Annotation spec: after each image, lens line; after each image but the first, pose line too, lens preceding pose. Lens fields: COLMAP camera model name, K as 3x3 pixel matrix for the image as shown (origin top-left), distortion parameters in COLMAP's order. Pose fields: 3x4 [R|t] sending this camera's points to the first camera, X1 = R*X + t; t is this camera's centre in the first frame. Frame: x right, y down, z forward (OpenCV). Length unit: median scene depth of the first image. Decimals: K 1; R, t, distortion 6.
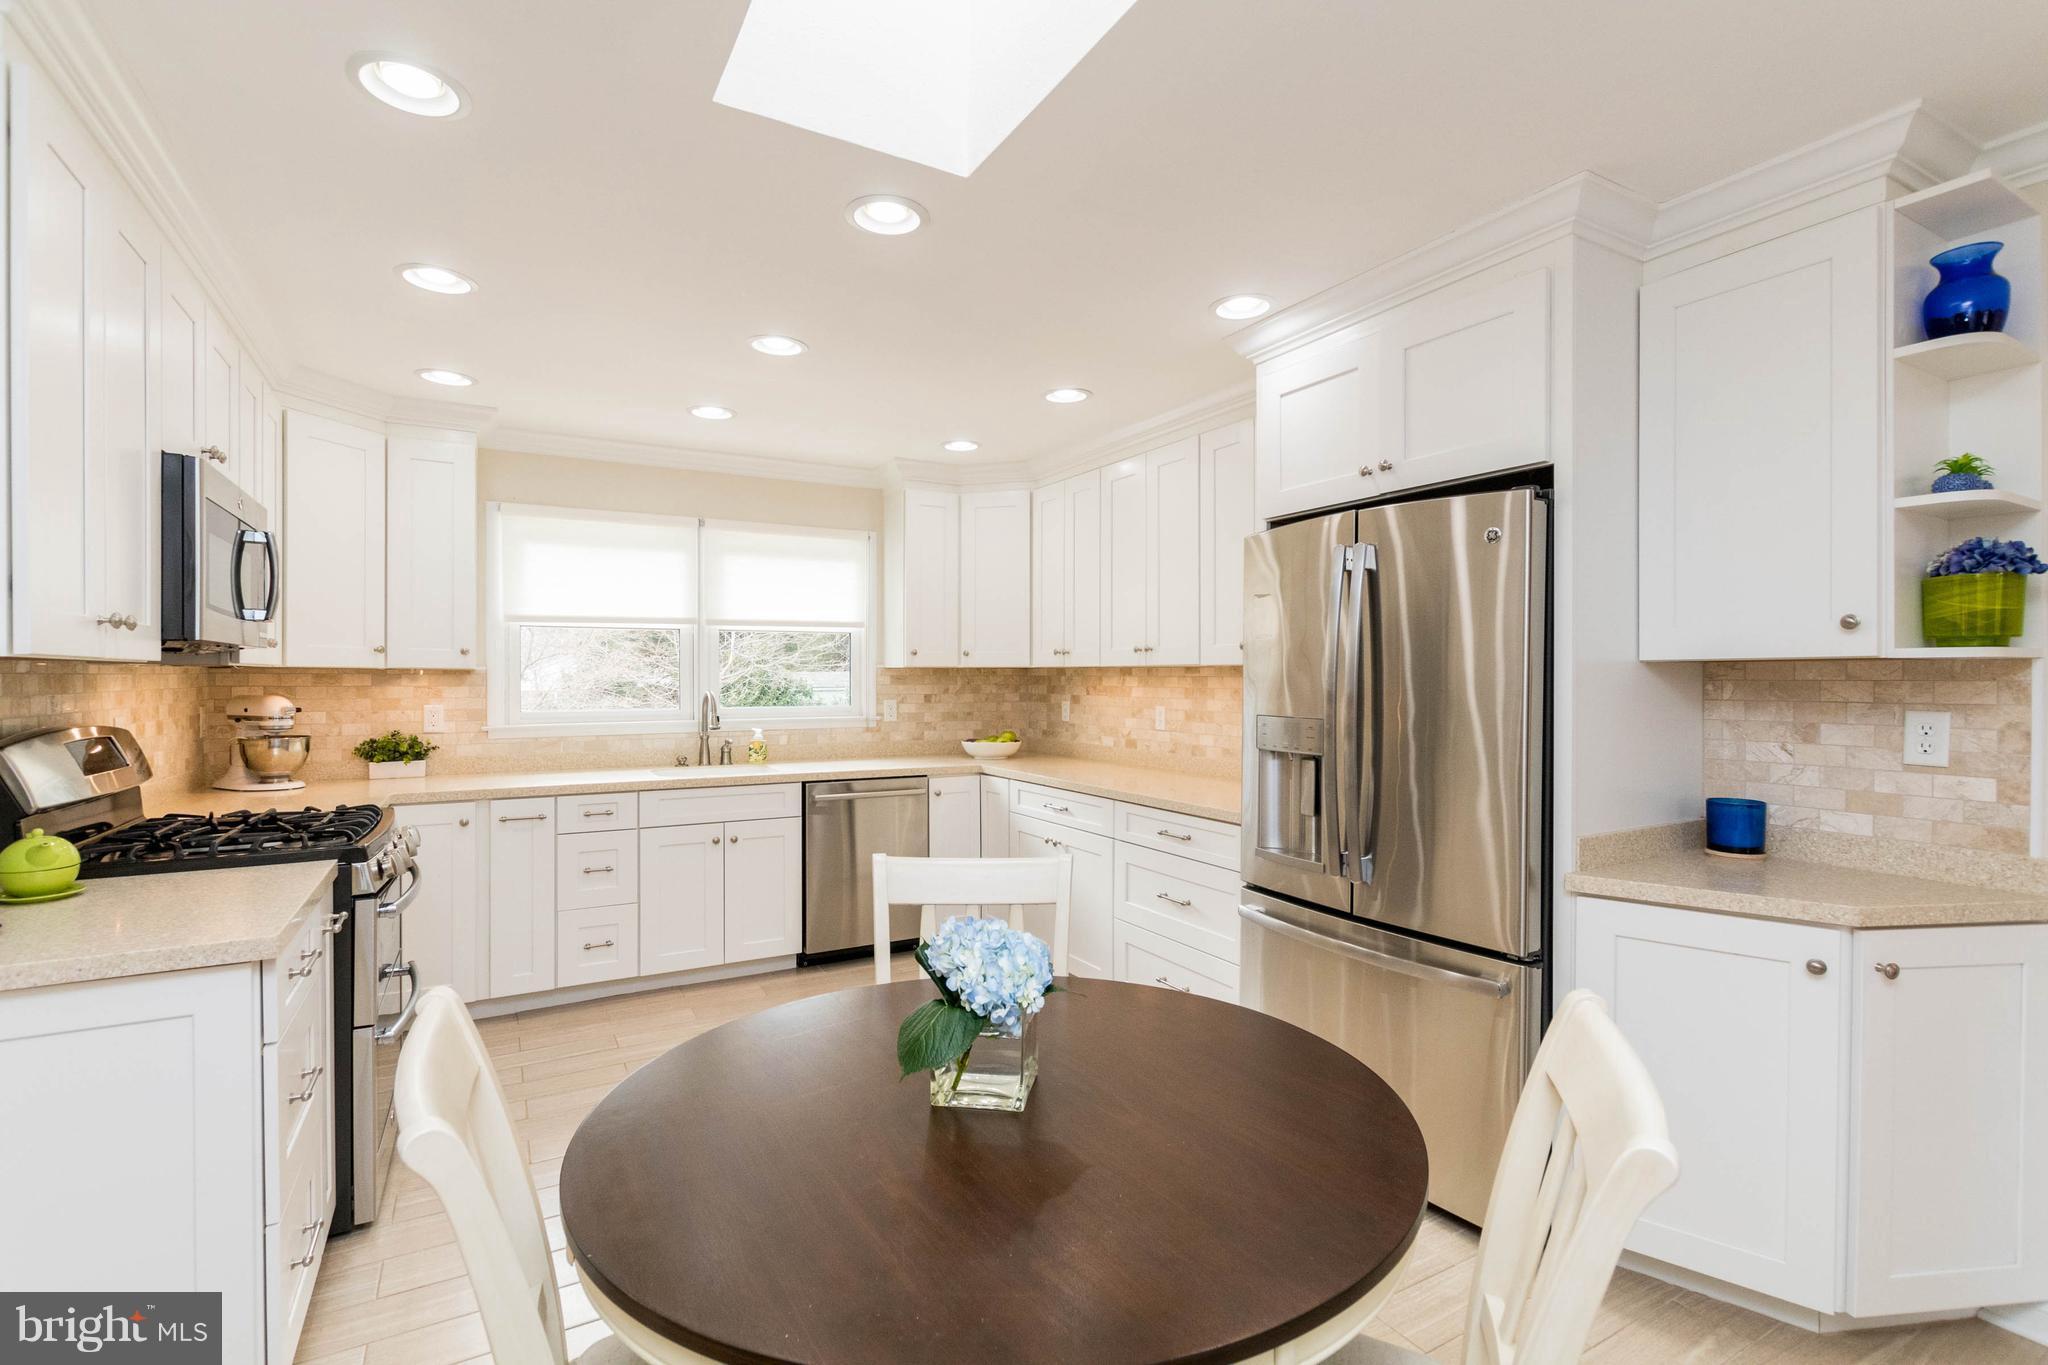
lens RADIAL K [[935.4, 0, 1012.4], [0, 935.4, 690.7], [0, 0, 1]] dist [0.004551, -0.002111]
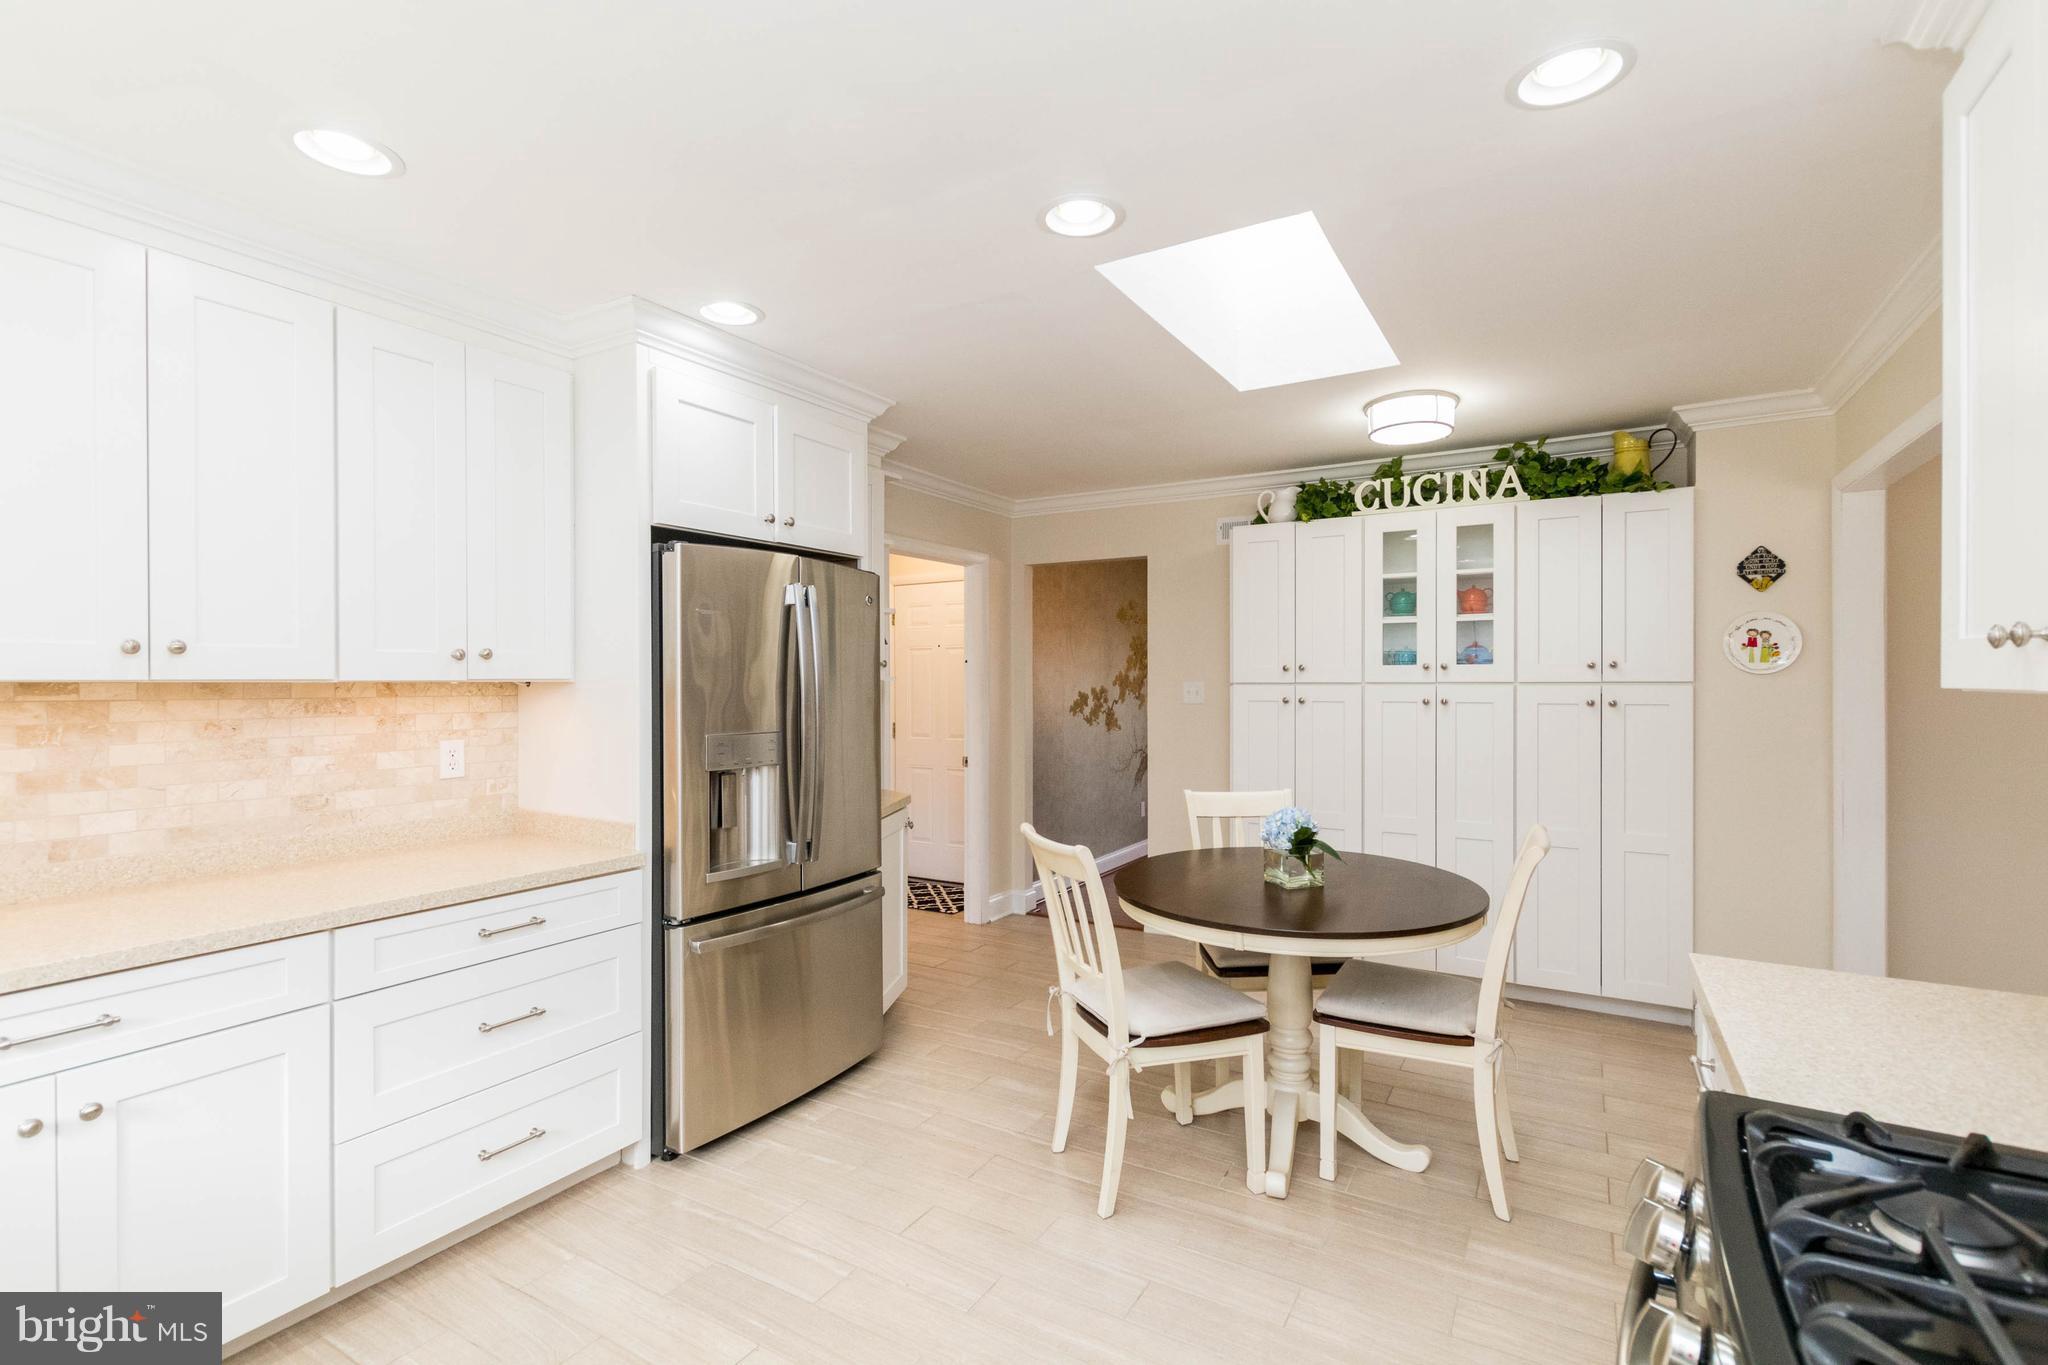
lens RADIAL K [[935.4, 0, 1030.3], [0, 935.4, 687.1], [0, 0, 1]] dist [0.004551, -0.002111]
pose [[-0.508083, 0.004086, 0.861298, -0.501057], [0.020092, 0.999773, 0.007109, -0.015990], [-0.861074, 0.020917, -0.508050, 0.826389]]
